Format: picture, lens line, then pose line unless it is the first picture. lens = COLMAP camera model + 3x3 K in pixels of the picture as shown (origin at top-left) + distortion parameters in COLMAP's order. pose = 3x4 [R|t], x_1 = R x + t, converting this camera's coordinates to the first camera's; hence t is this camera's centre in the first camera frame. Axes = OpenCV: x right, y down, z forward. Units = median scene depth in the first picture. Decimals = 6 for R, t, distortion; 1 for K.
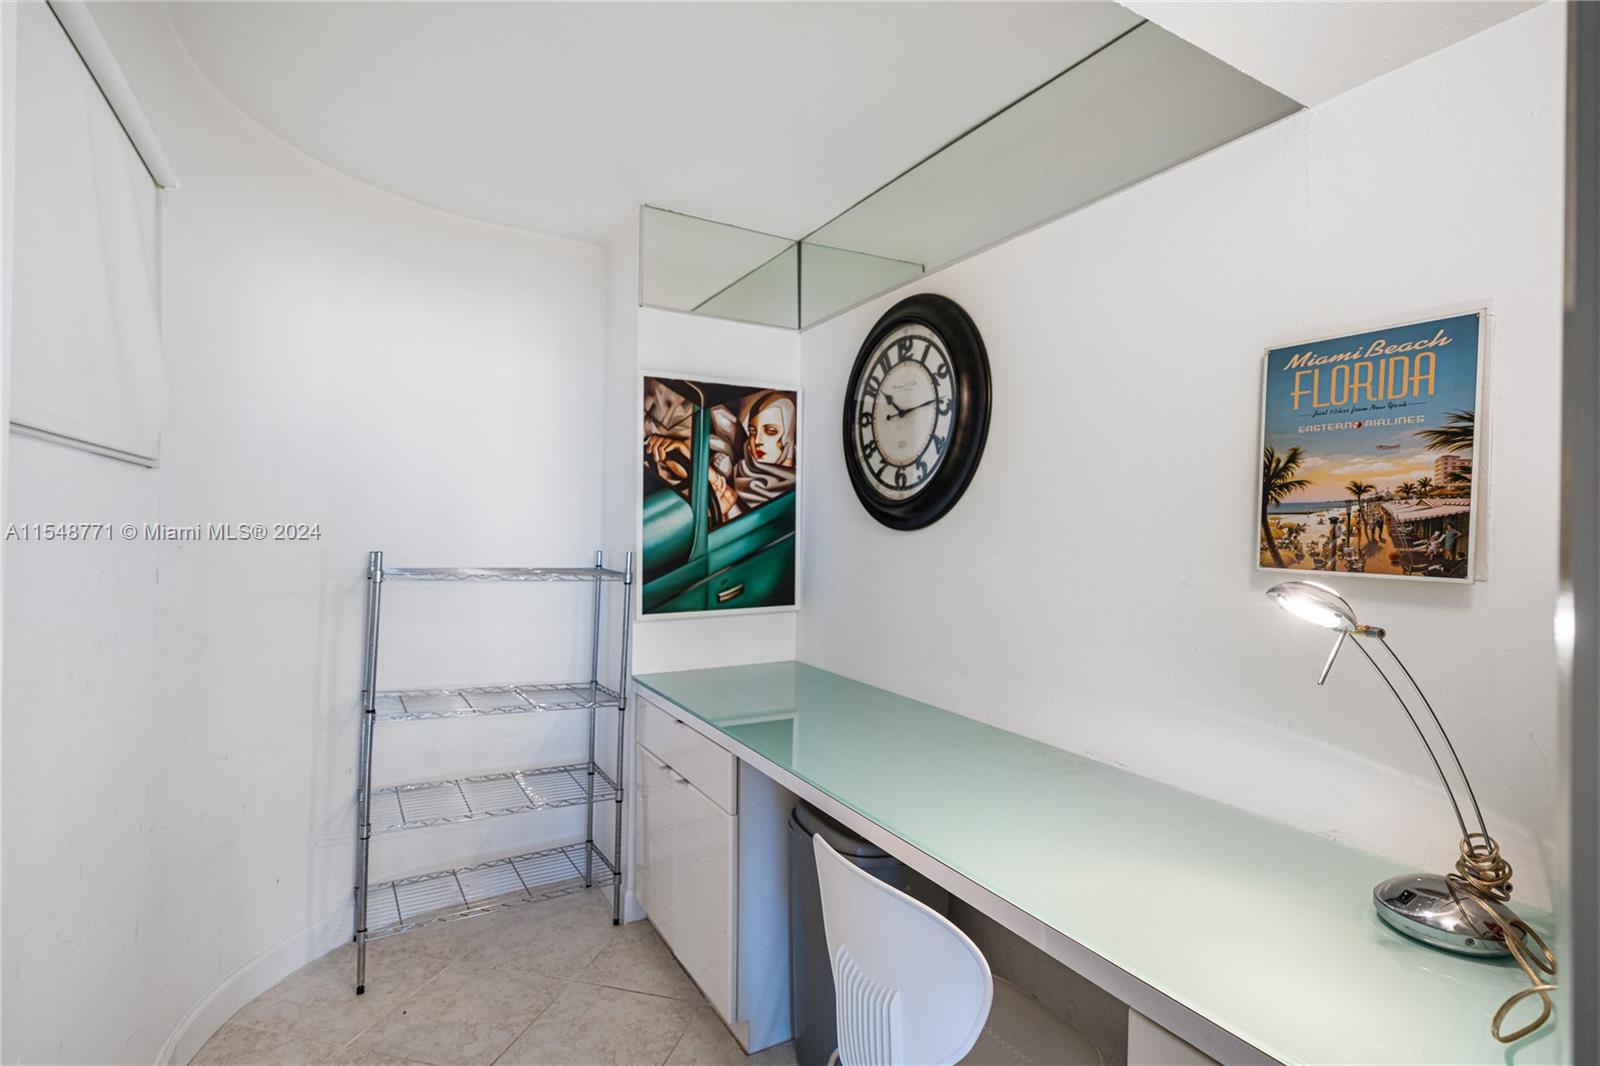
lens RADIAL K [[760.6, 0, 820.8], [0, 760.6, 554.6], [0, 0, 1]] dist [-0.002739, 0.000829]
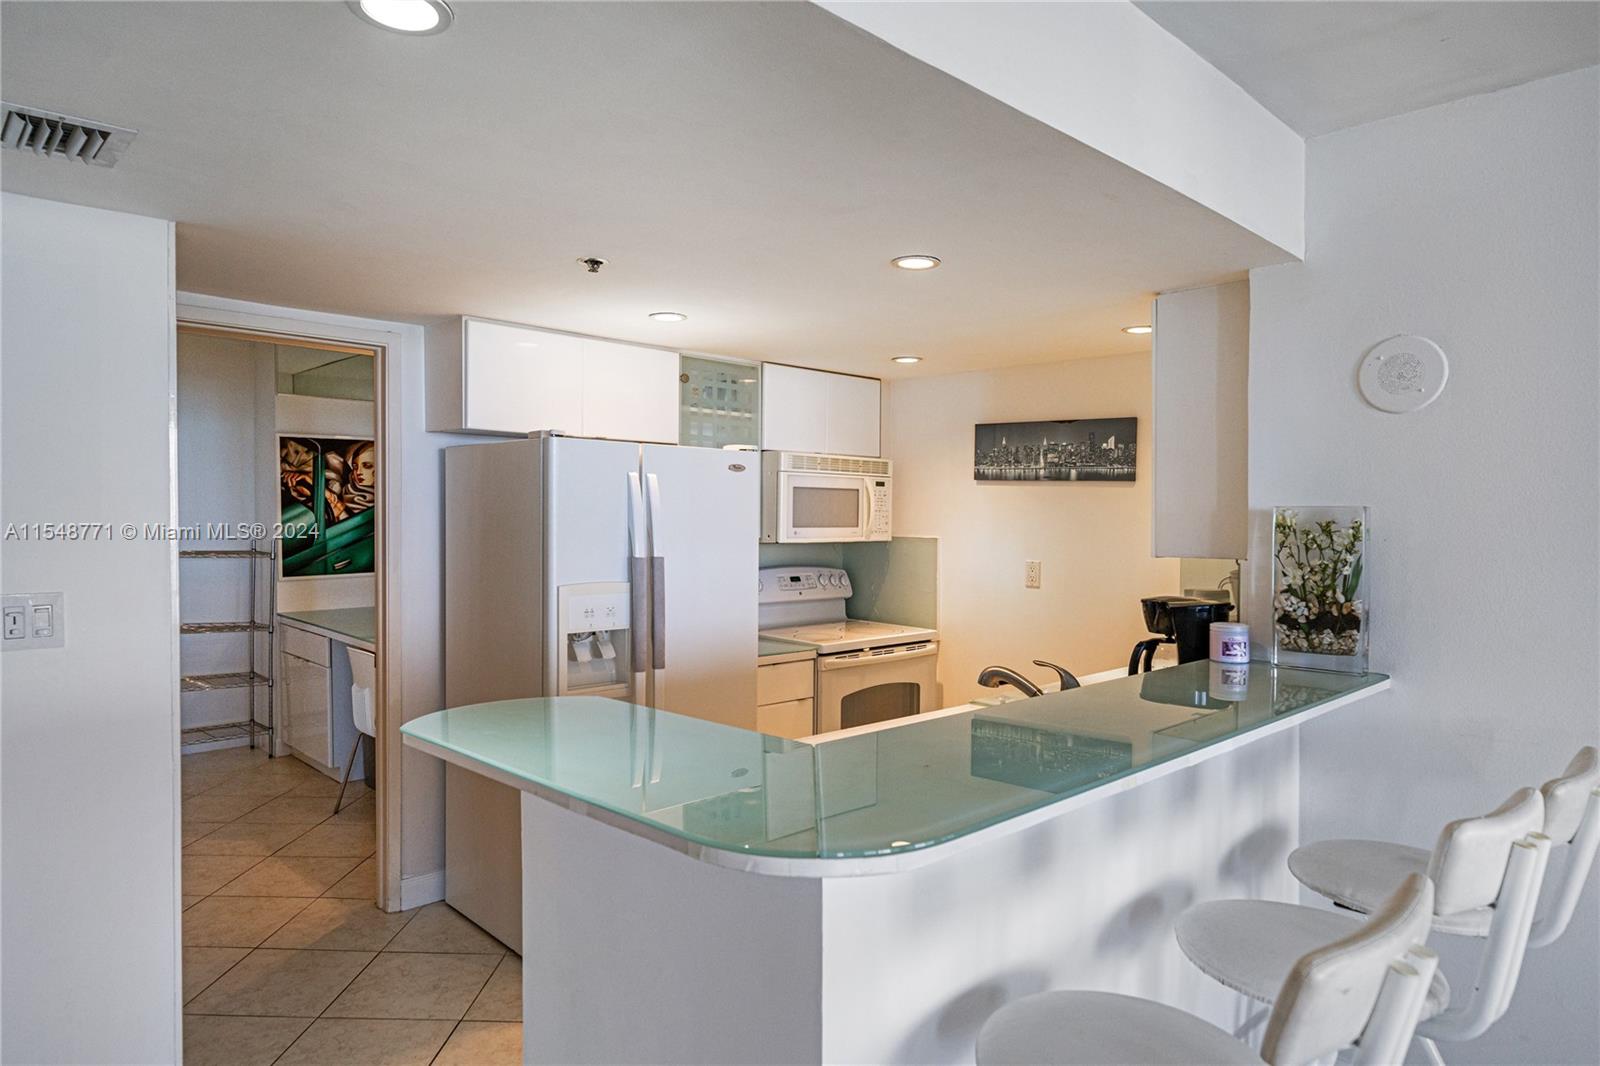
lens RADIAL K [[951.1, 0, 821.5], [0, 951.1, 560.8], [0, 0, 1]] dist [0.000933, -0.003804]
pose [[0.967877, -0.019864, 0.250639, 0.382971], [0.013610, 0.999552, 0.026658, 0.001411], [-0.251056, -0.022391, 0.967714, -1.305247]]
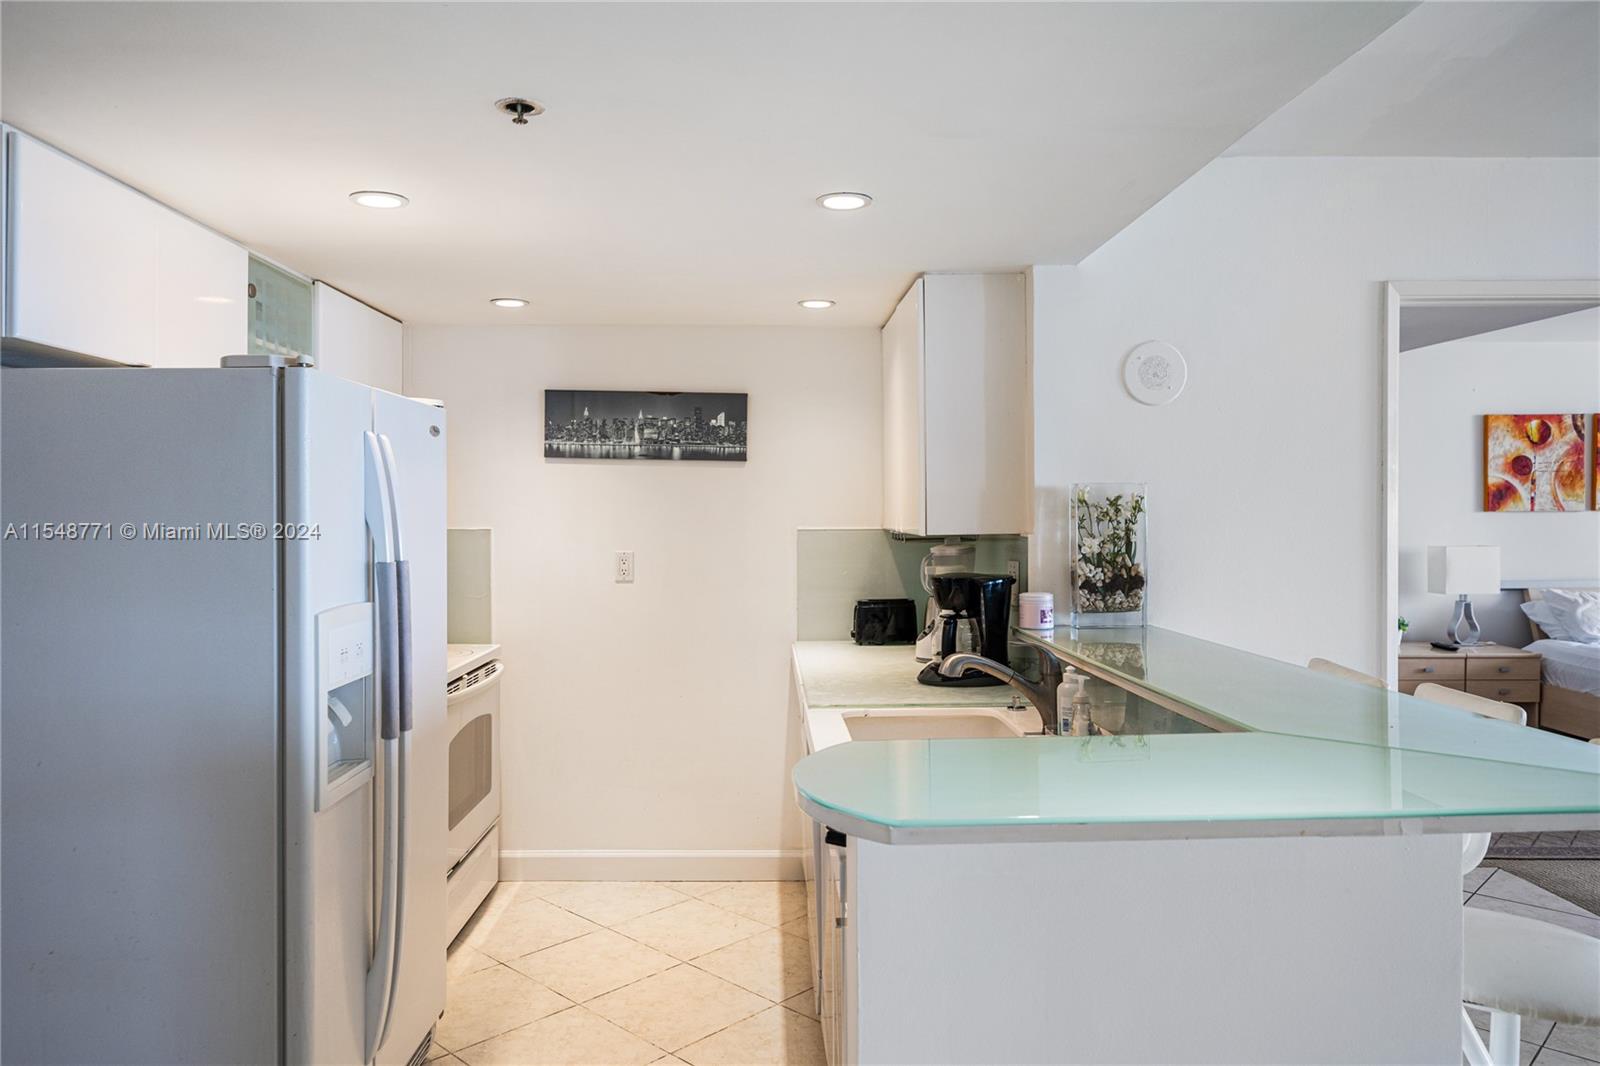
lens RADIAL K [[1075.8, 0, 787.4], [0, 1075.8, 533.2], [0, 0, 1]] dist [-0.002314, -0.000751]
pose [[0.500551, -0.038906, 0.864833, -0.099070], [0.036717, 0.999045, 0.023693, -0.005826], [-0.864928, 0.019895, 0.501501, -0.847688]]
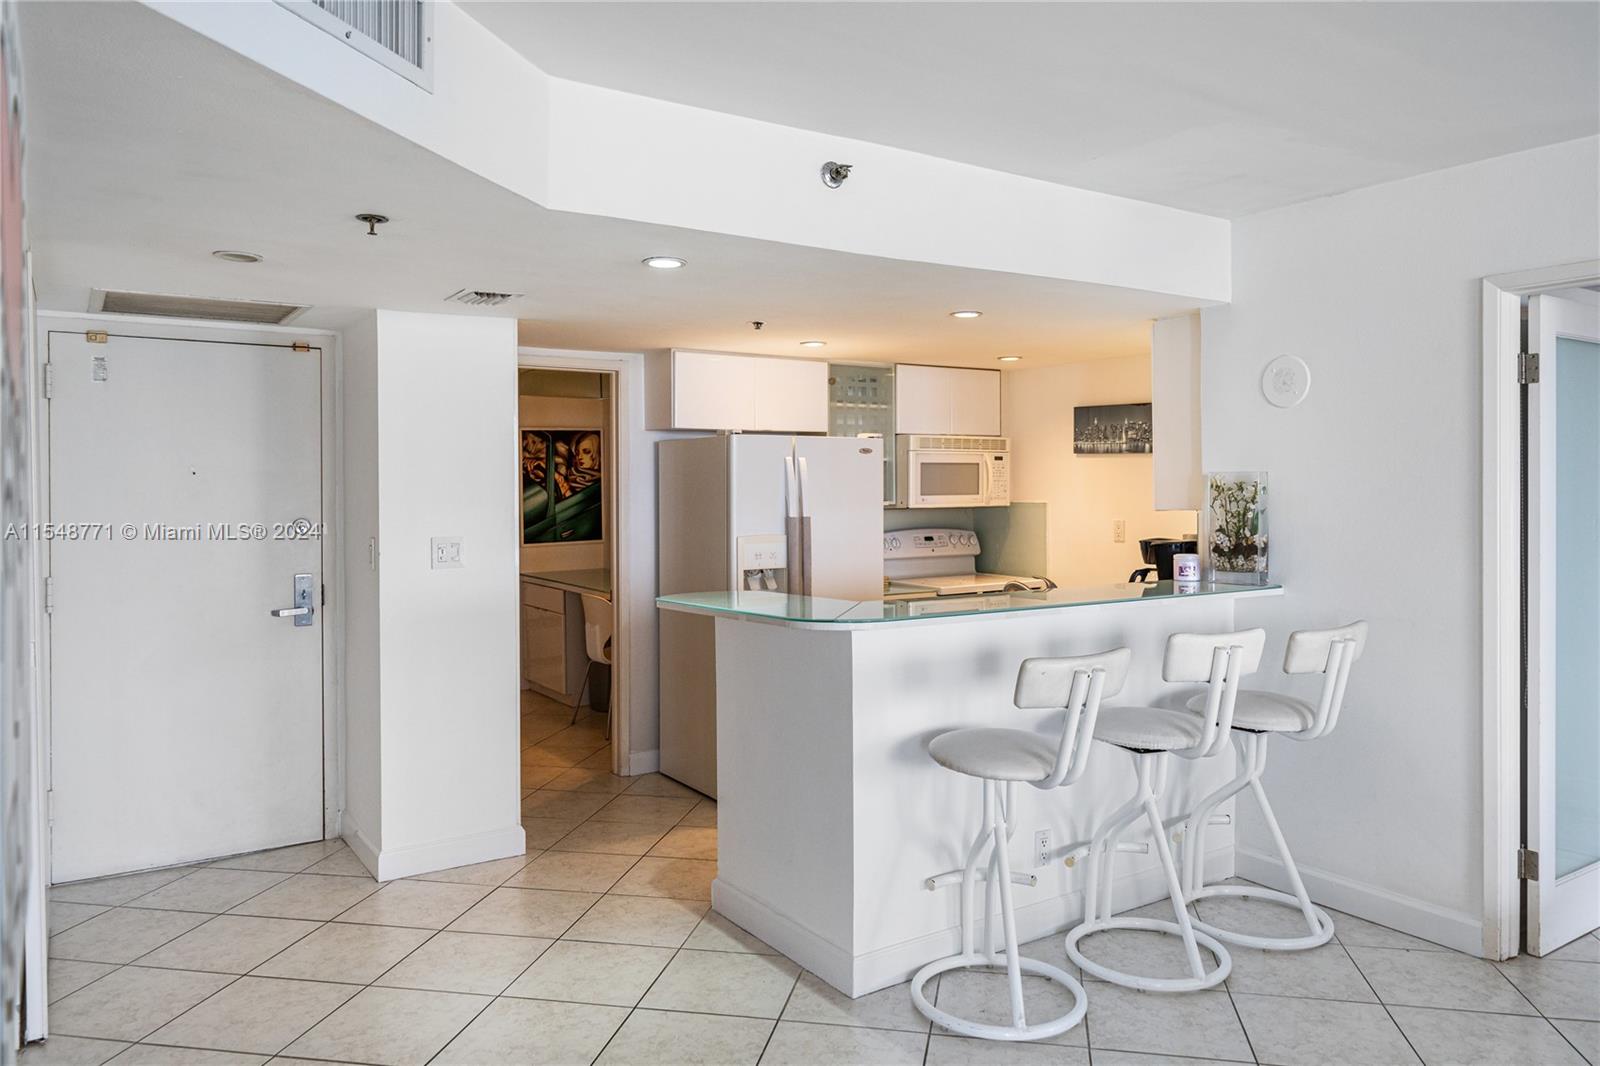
lens RADIAL K [[1116.7, 0, 840.5], [0, 1116.7, 501.6], [0, 0, 1]] dist [-0.005831, -0.001546]
pose [[0.997209, -0.026670, 0.069729, 0.406892], [0.027705, 0.999519, -0.013915, 0.027348], [-0.069324, 0.015808, 0.997469, -2.043904]]
